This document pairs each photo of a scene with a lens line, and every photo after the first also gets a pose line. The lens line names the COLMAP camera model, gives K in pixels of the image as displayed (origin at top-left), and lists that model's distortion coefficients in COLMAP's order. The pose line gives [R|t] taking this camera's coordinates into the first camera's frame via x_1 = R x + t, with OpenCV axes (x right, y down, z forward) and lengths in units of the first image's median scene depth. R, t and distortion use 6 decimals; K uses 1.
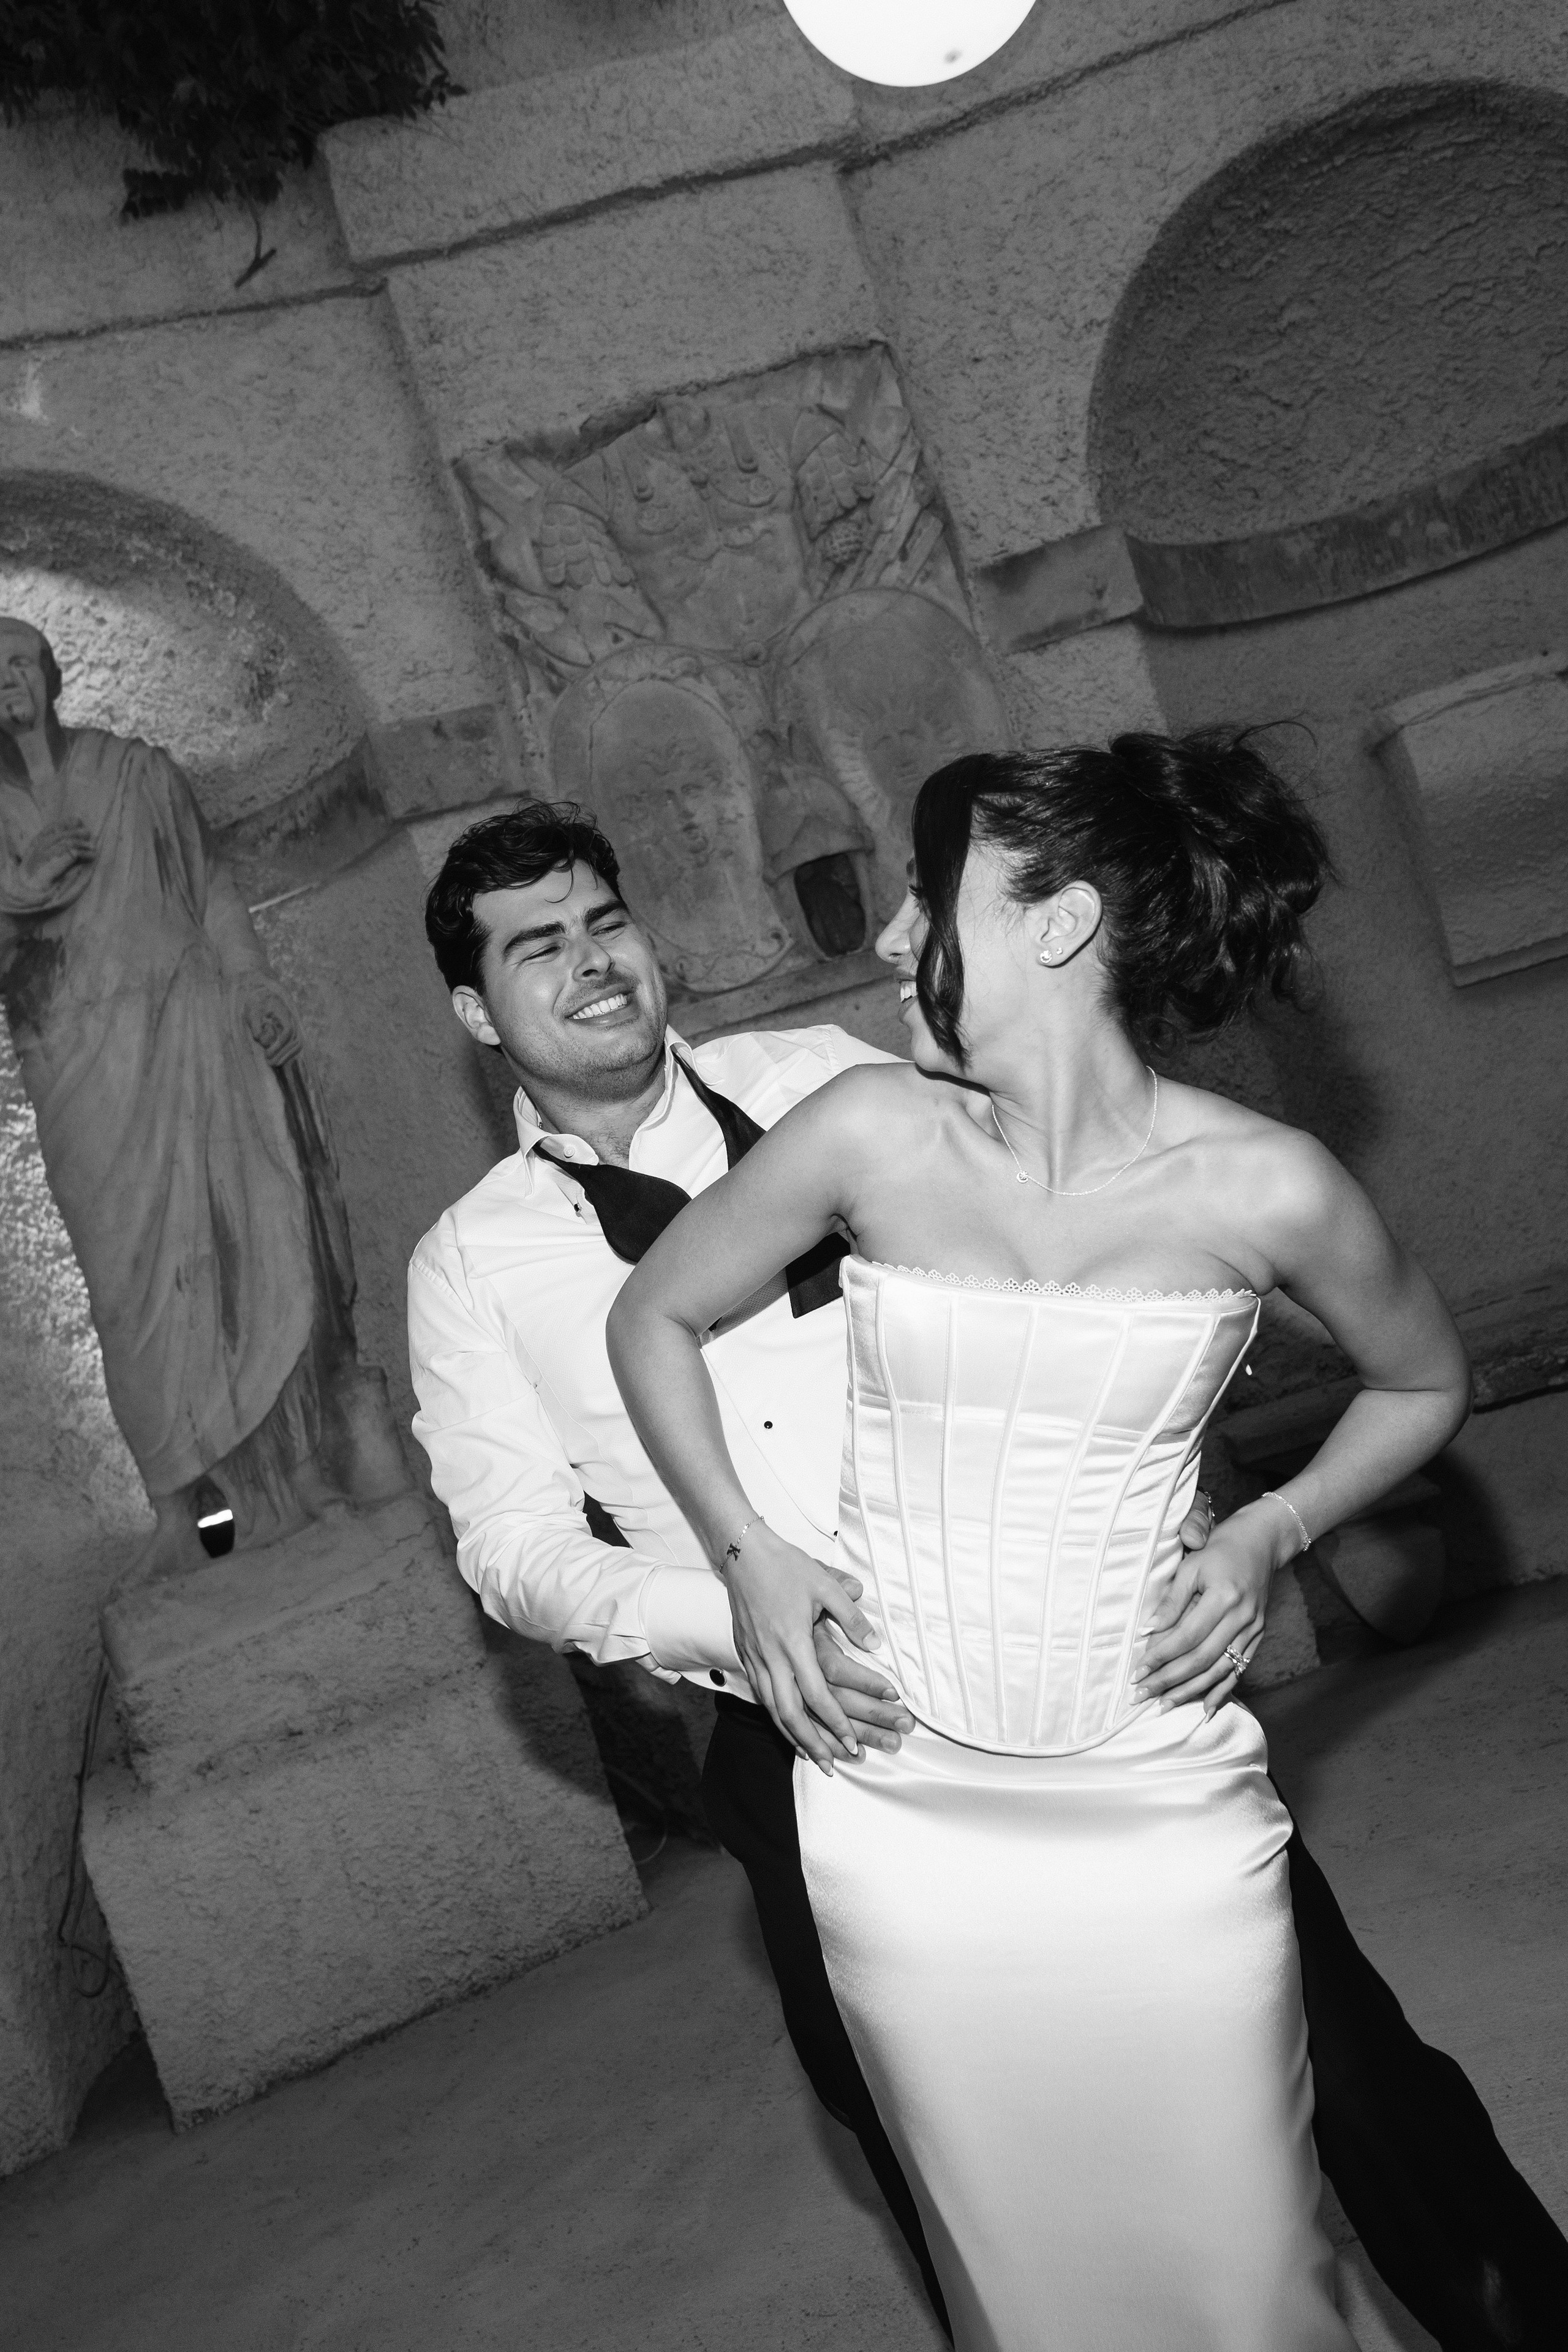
lens RADIAL K [[1906.9, 0, 784.2], [0, 1906.9, 1180.6], [0, 0, 1]] dist [-0.014070, 0.010211]
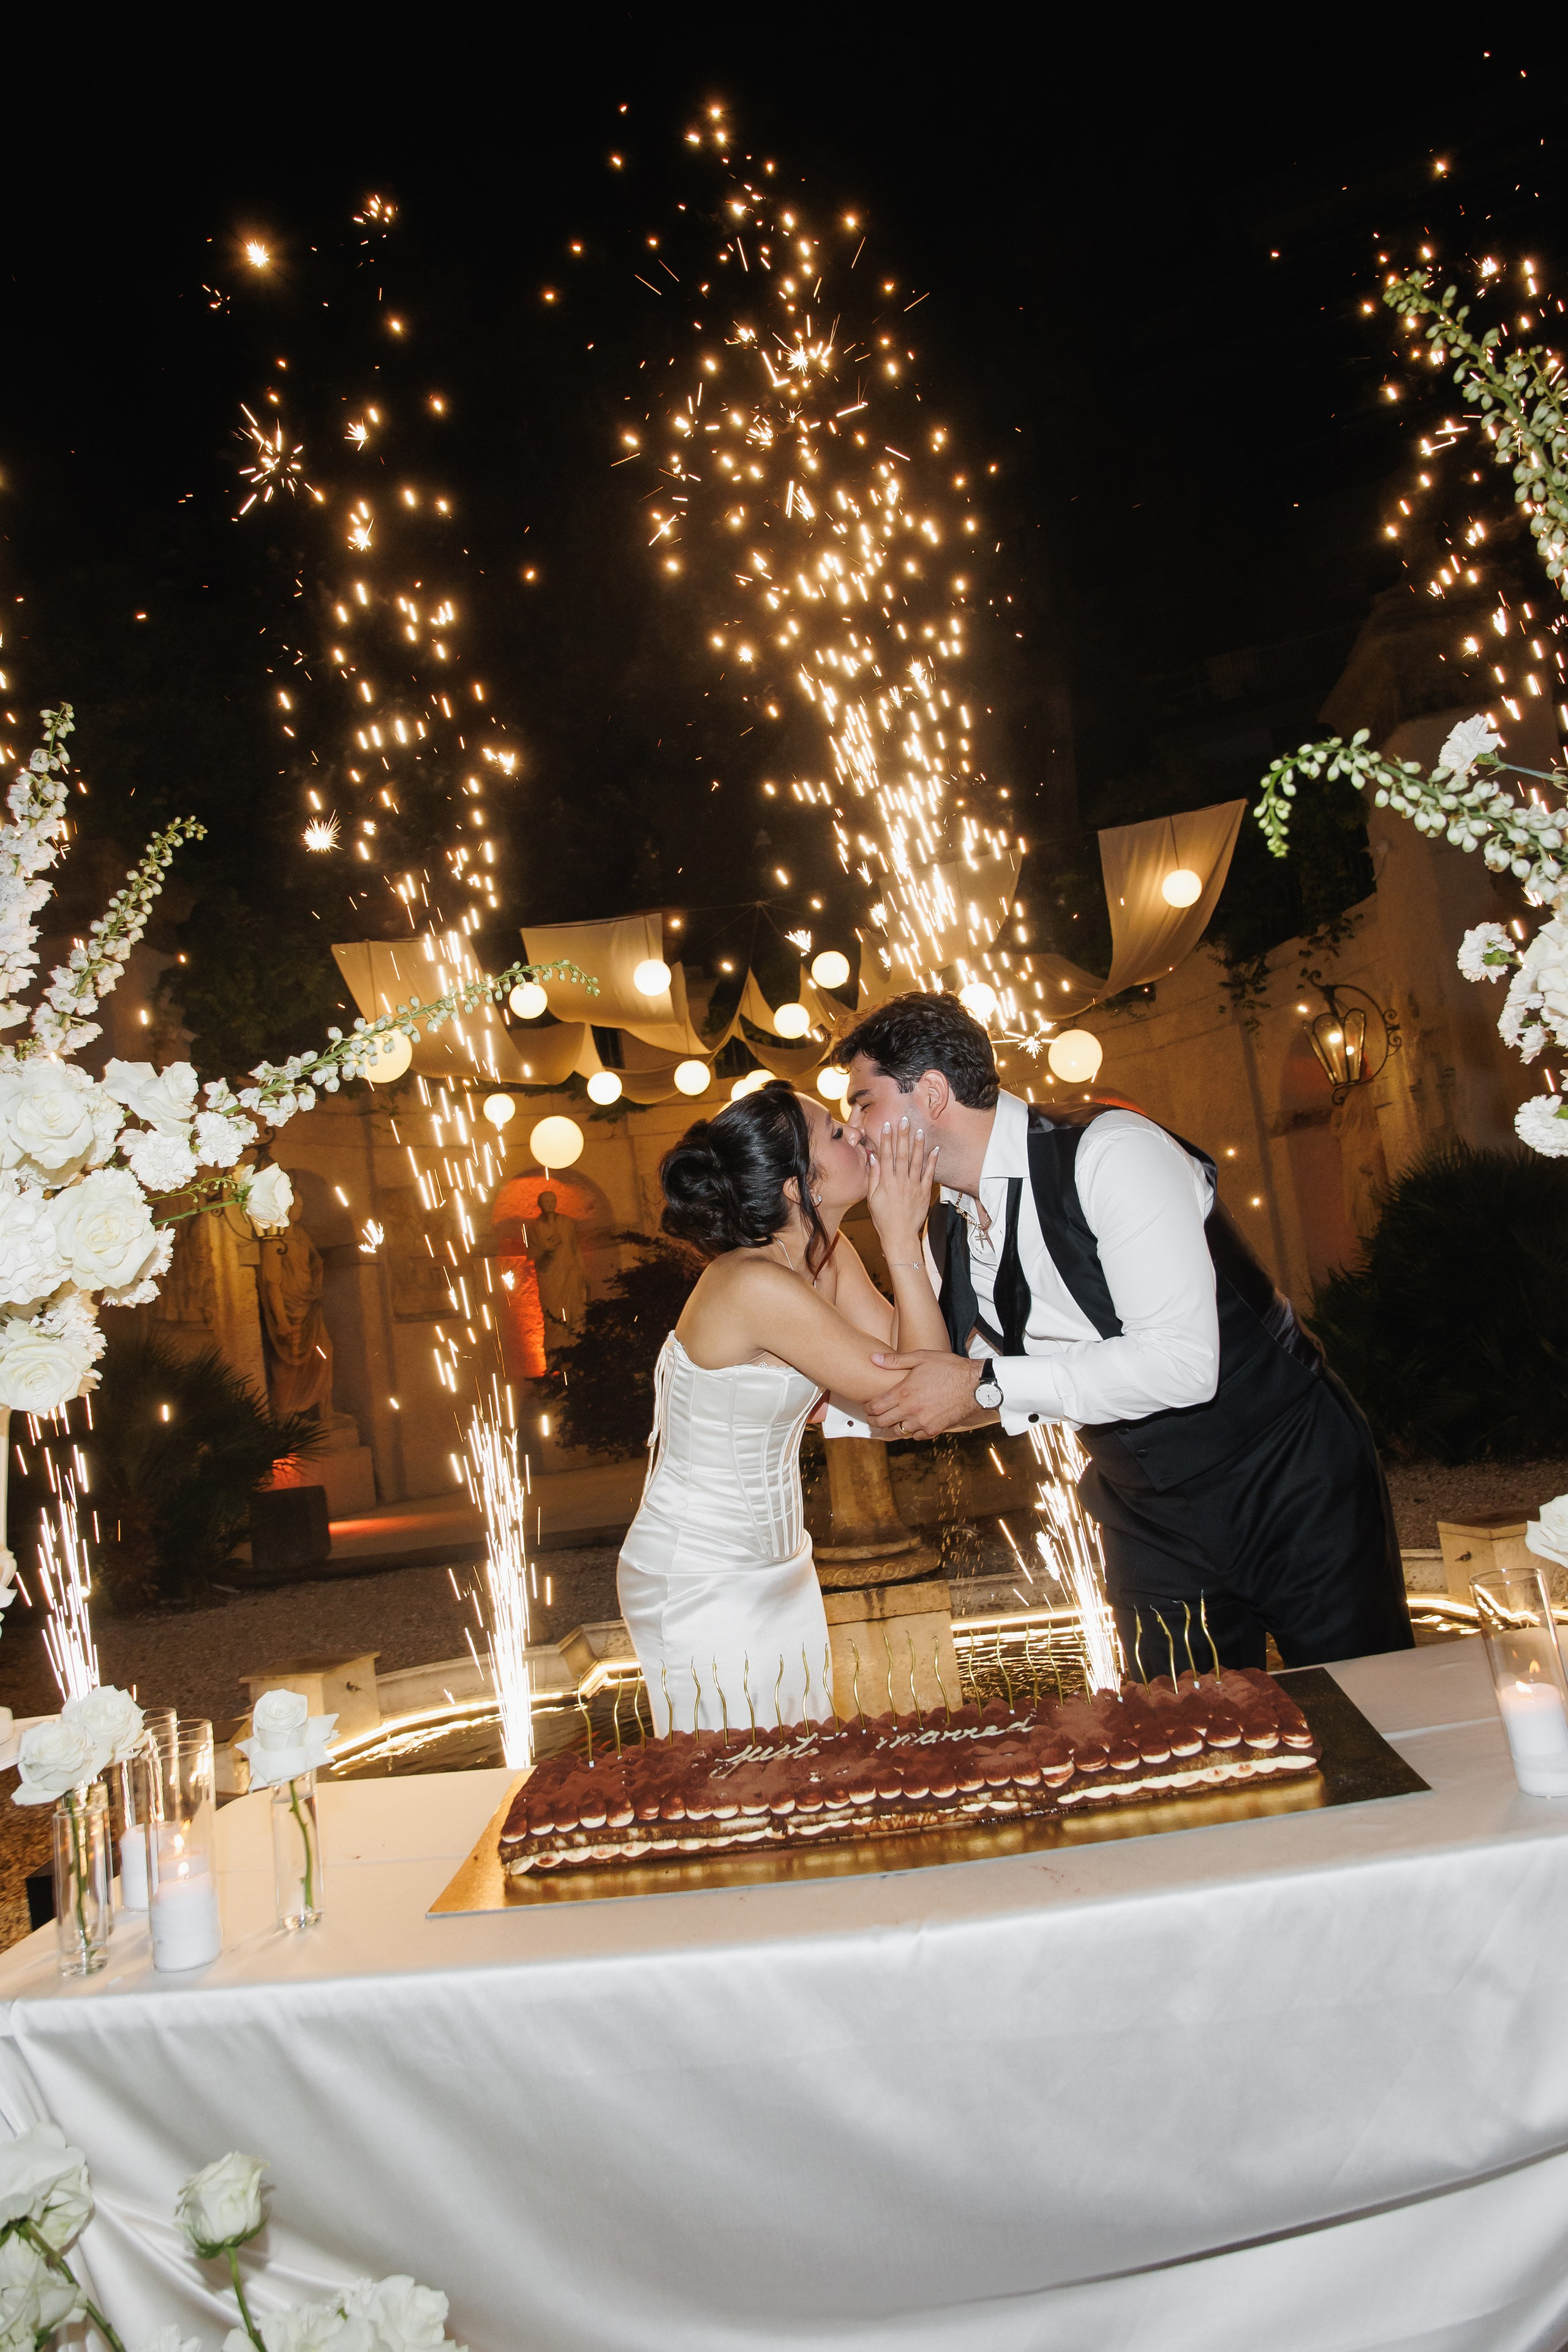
lens RADIAL K [[1573.1, 0, 781.4], [0, 1573.1, 1187.1], [0, 0, 1]] dist [0.002382, -0.009692]
pose [[0.976936, 0.183772, 0.108738, -0.258204], [-0.170144, 0.977634, -0.123625, 0.111319], [-0.129025, 0.102273, 0.986353, -3.199925]]
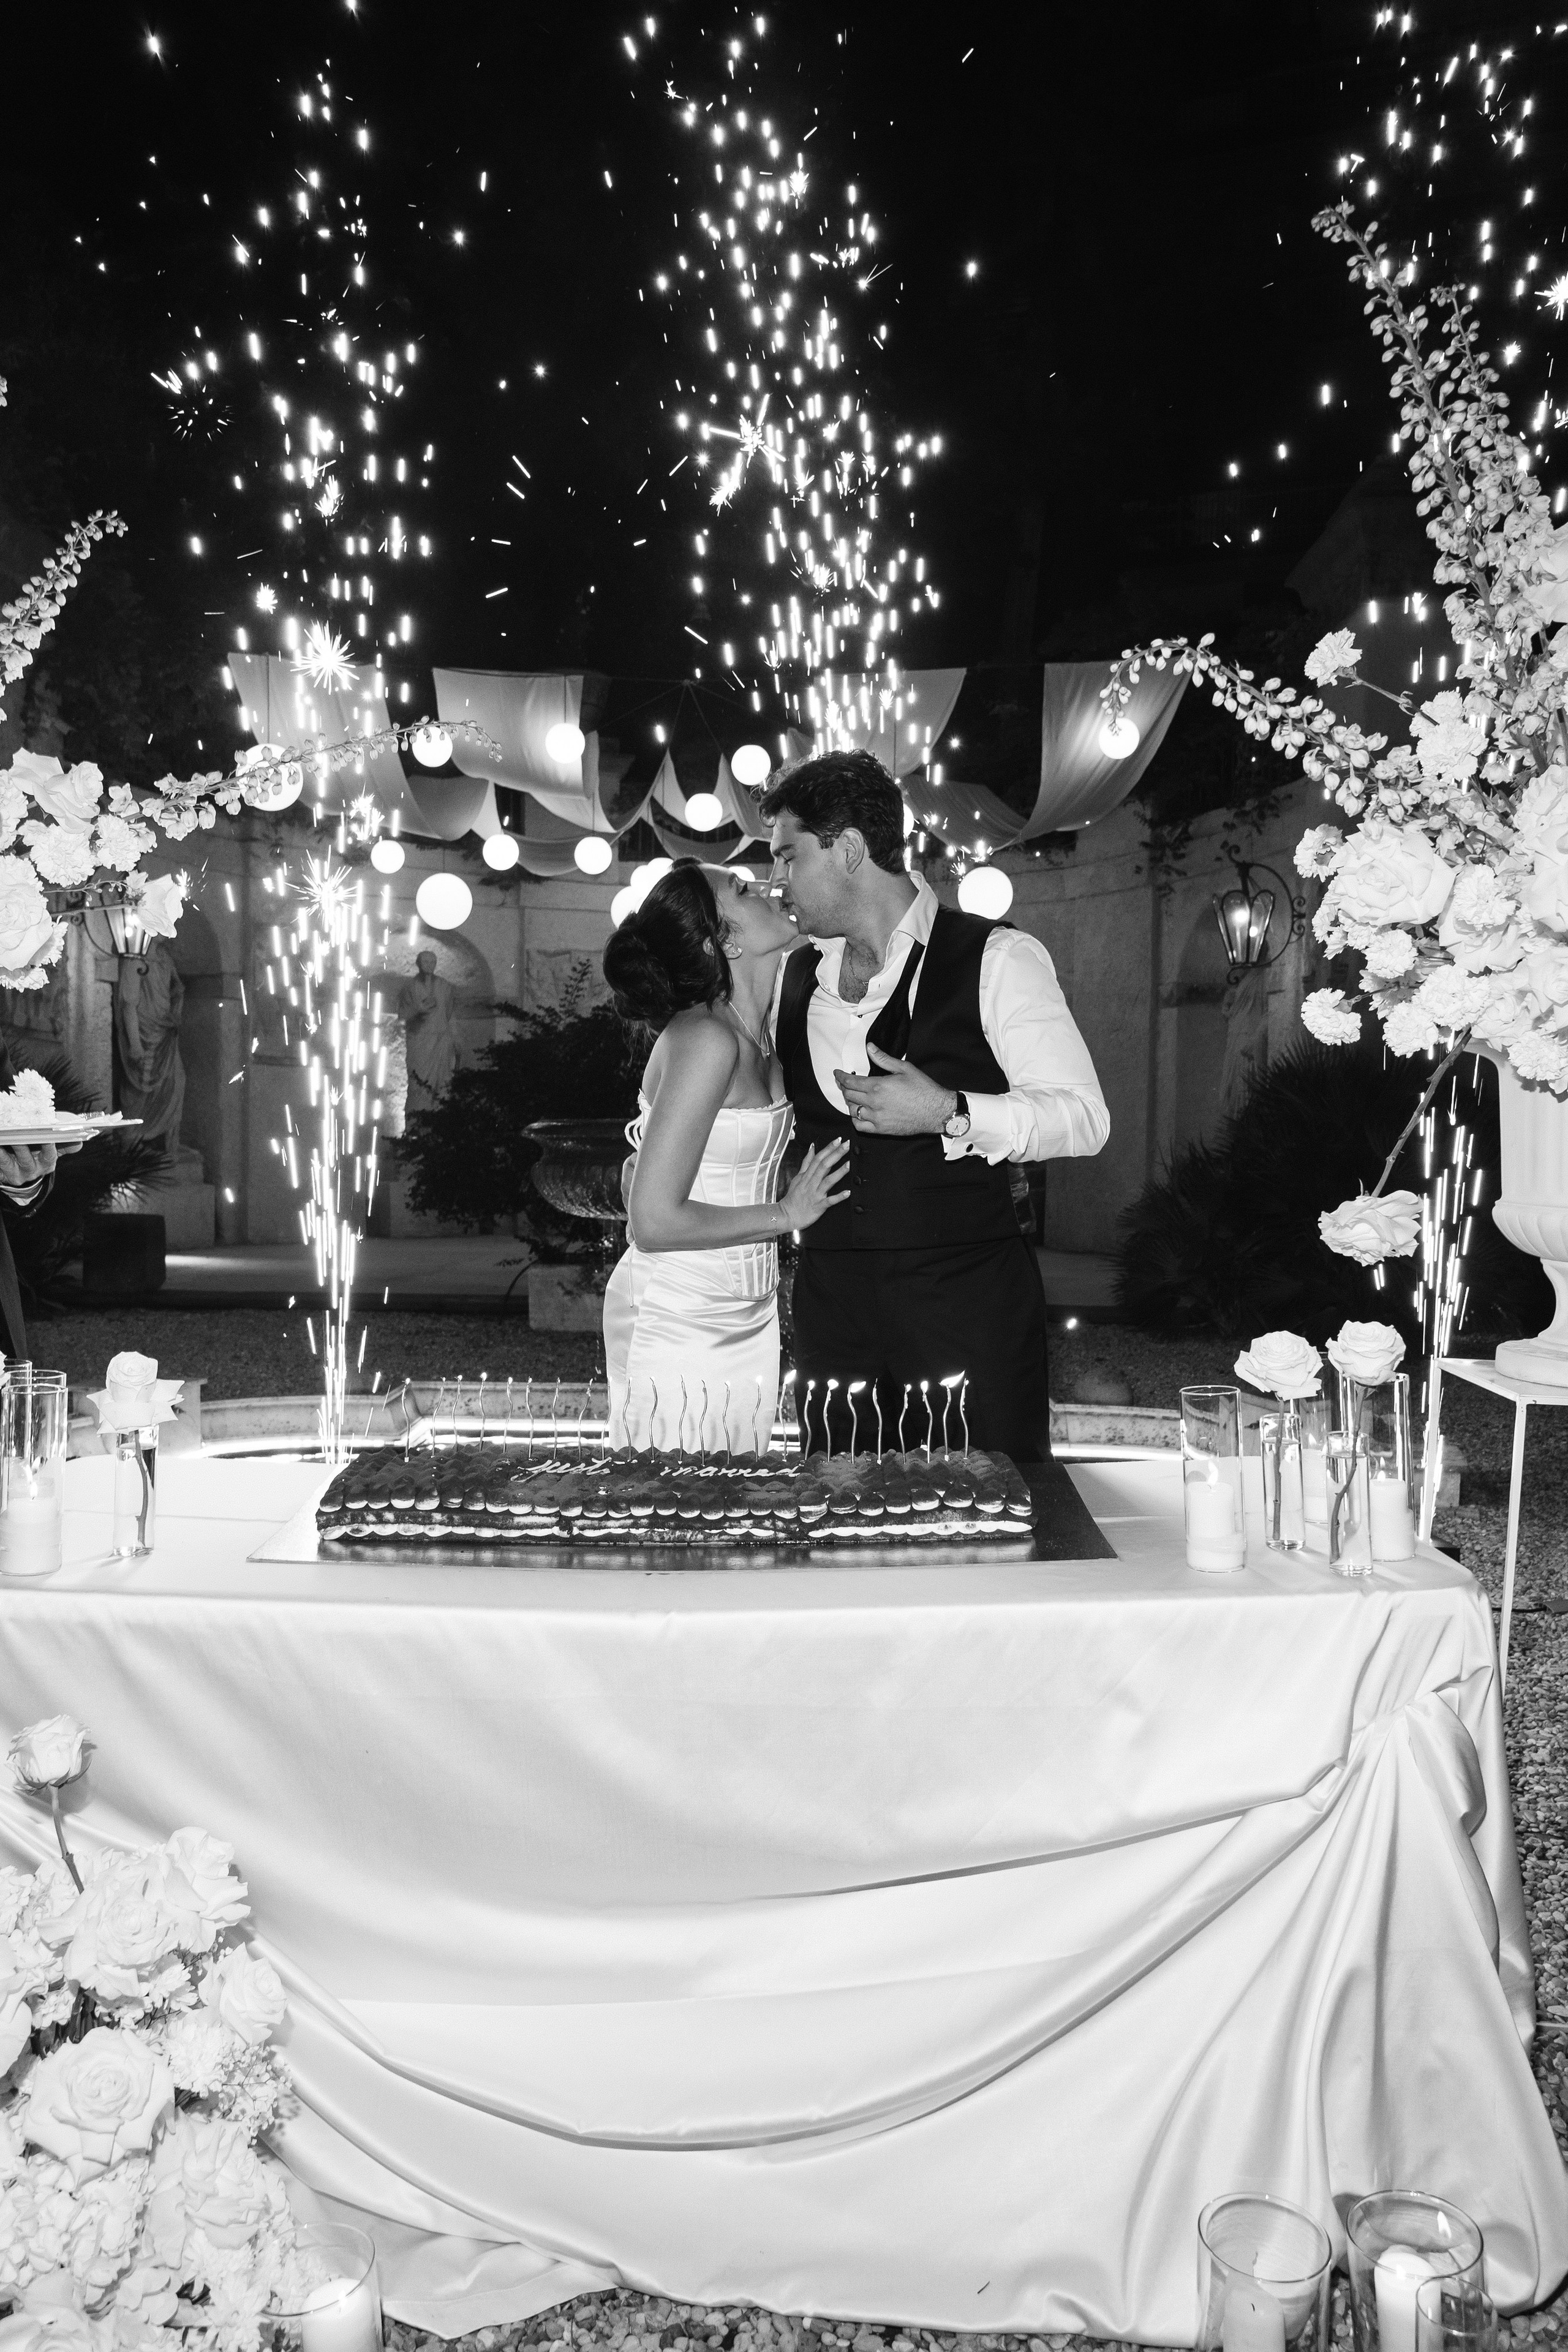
lens RADIAL K [[1608.2, 0, 770.1], [0, 1608.2, 1211.9], [0, 0, 1]] dist [-0.002636, 0.002048]
pose [[0.930565, 0.300155, 0.209659, -0.256380], [-0.305086, 0.952280, -0.009199, 0.117234], [-0.202415, -0.055404, 0.977731, -3.236420]]
